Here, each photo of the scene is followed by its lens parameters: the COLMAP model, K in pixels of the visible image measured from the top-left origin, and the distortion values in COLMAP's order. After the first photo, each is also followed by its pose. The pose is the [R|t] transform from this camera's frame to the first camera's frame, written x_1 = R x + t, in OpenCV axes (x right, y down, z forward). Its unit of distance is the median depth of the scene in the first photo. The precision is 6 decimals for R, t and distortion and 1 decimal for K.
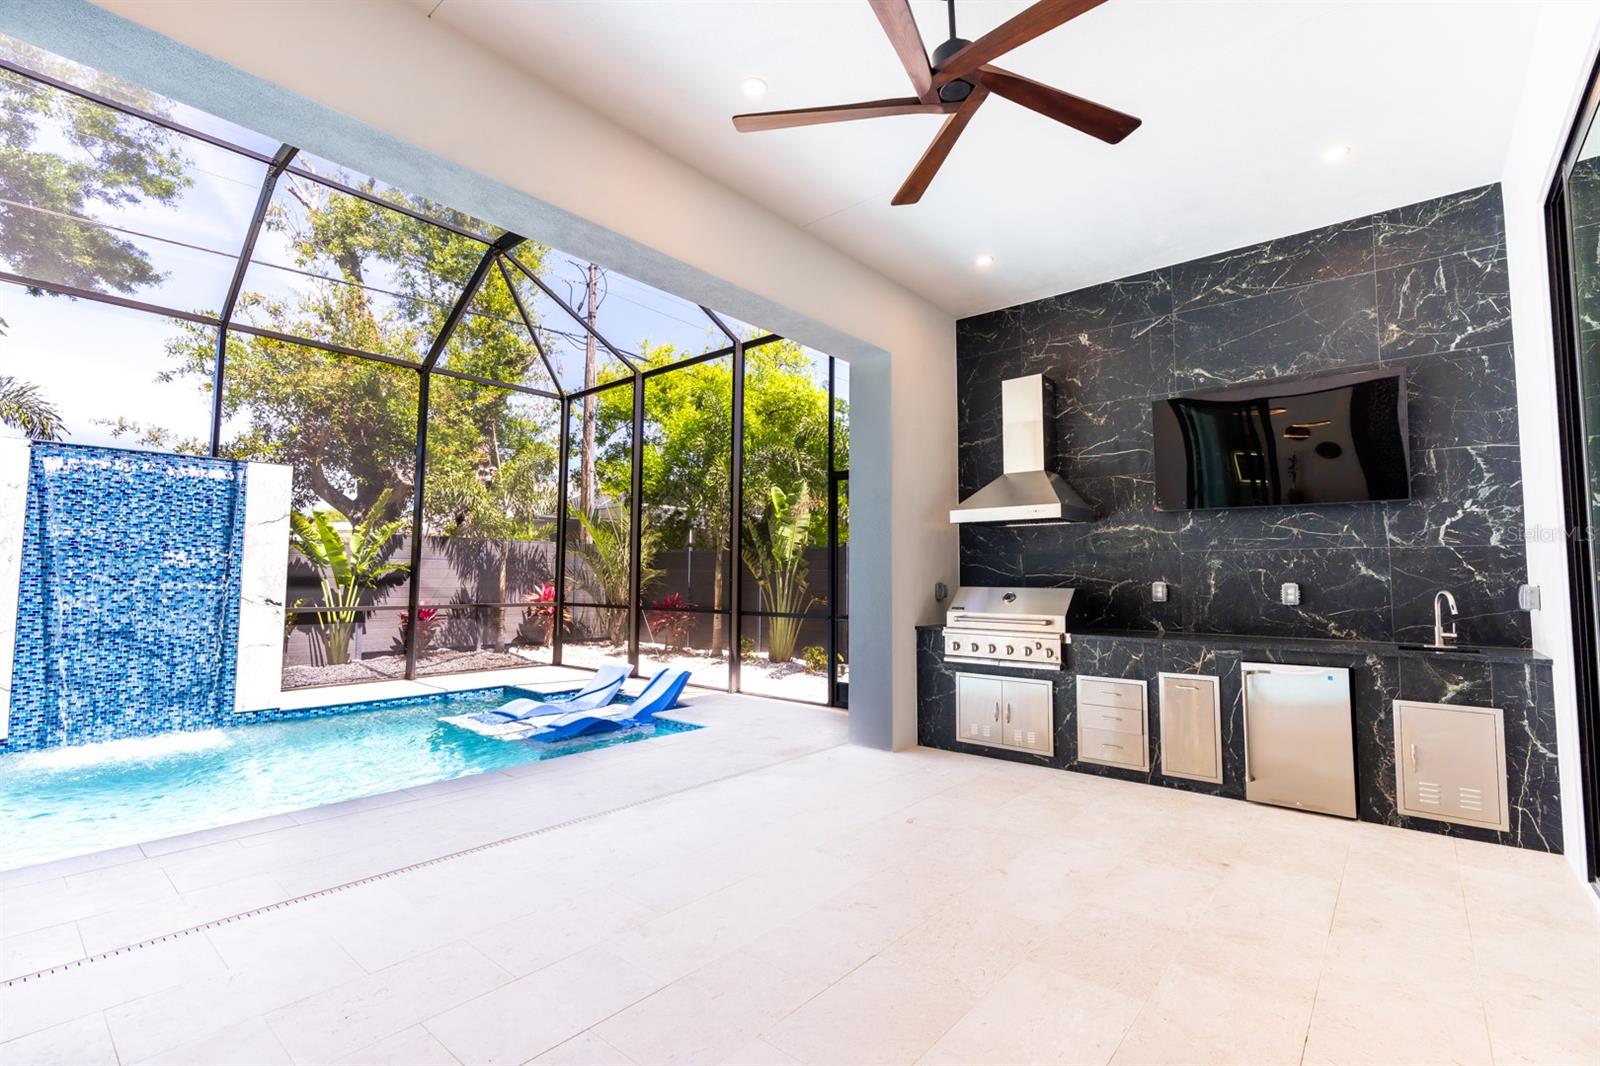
lens RADIAL K [[724.5, 0, 796.1], [0, 724.5, 532.9], [0, 0, 1]] dist [0.001973, 0.001628]
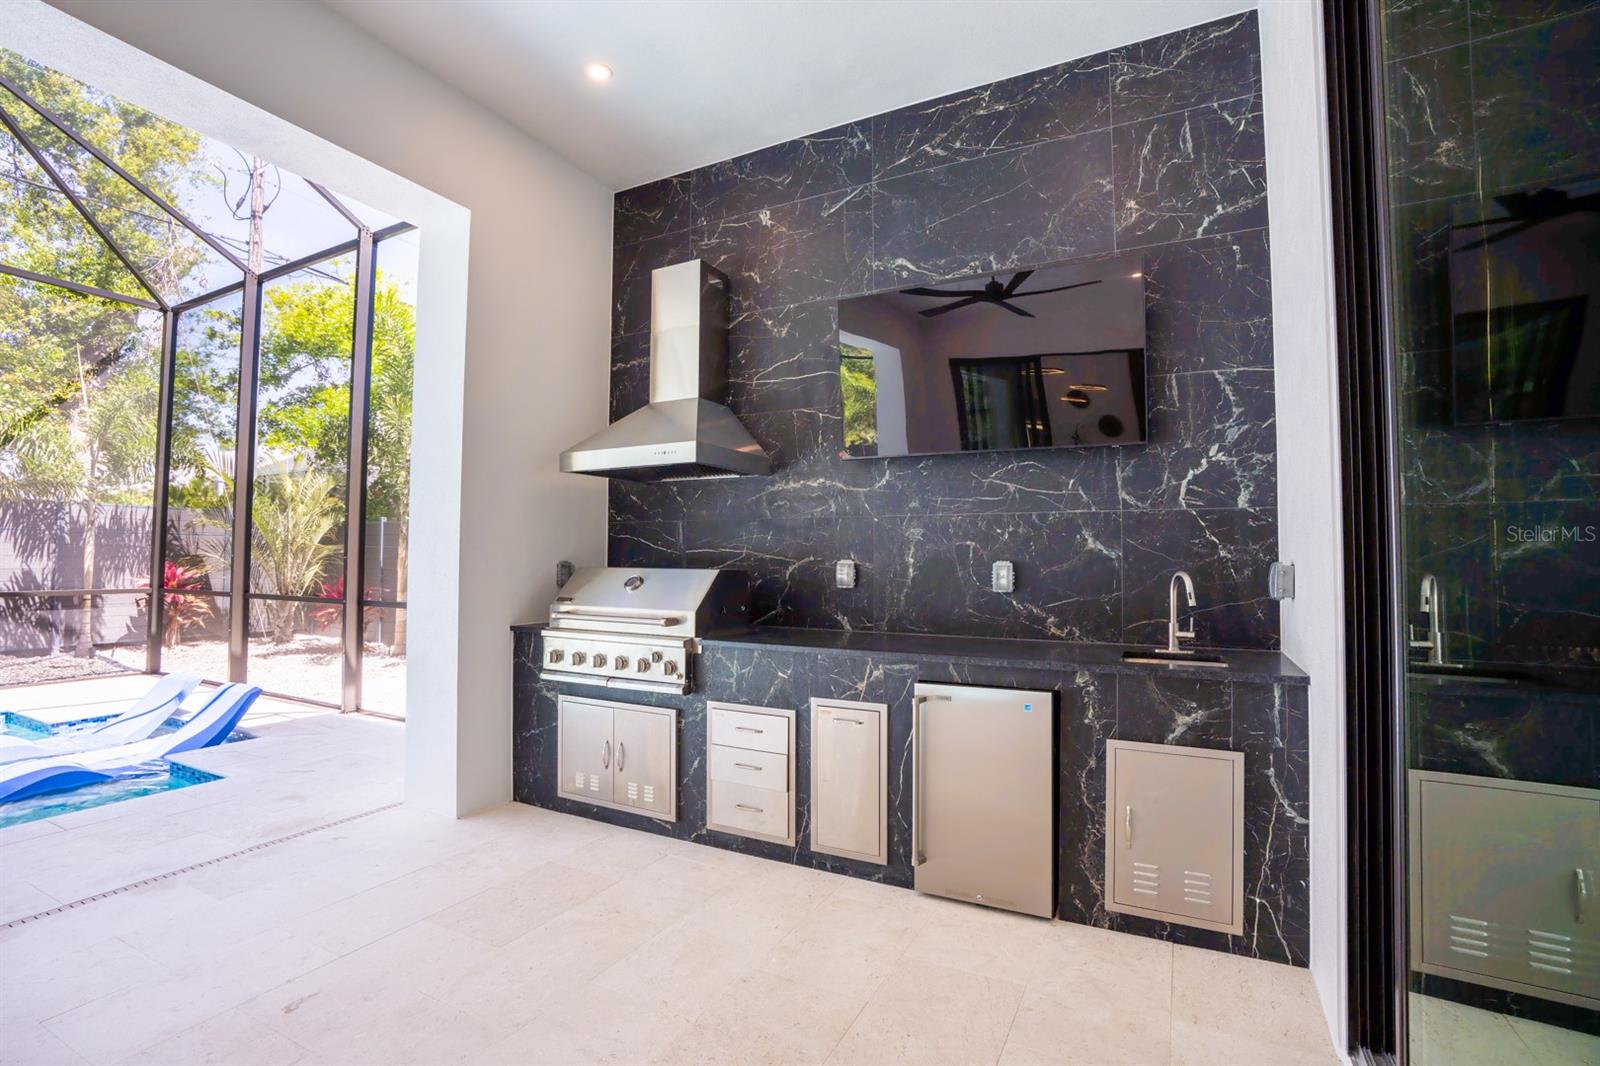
lens RADIAL K [[725.3, 0, 800.0], [0, 725.3, 533.0], [0, 0, 1]] dist [-0.062811, 0.027595]
pose [[0.977799, 0.007785, 0.209399, 0.339803], [-0.013774, 0.999536, 0.027154, 0.025344], [-0.209091, -0.029435, 0.977453, 0.355270]]
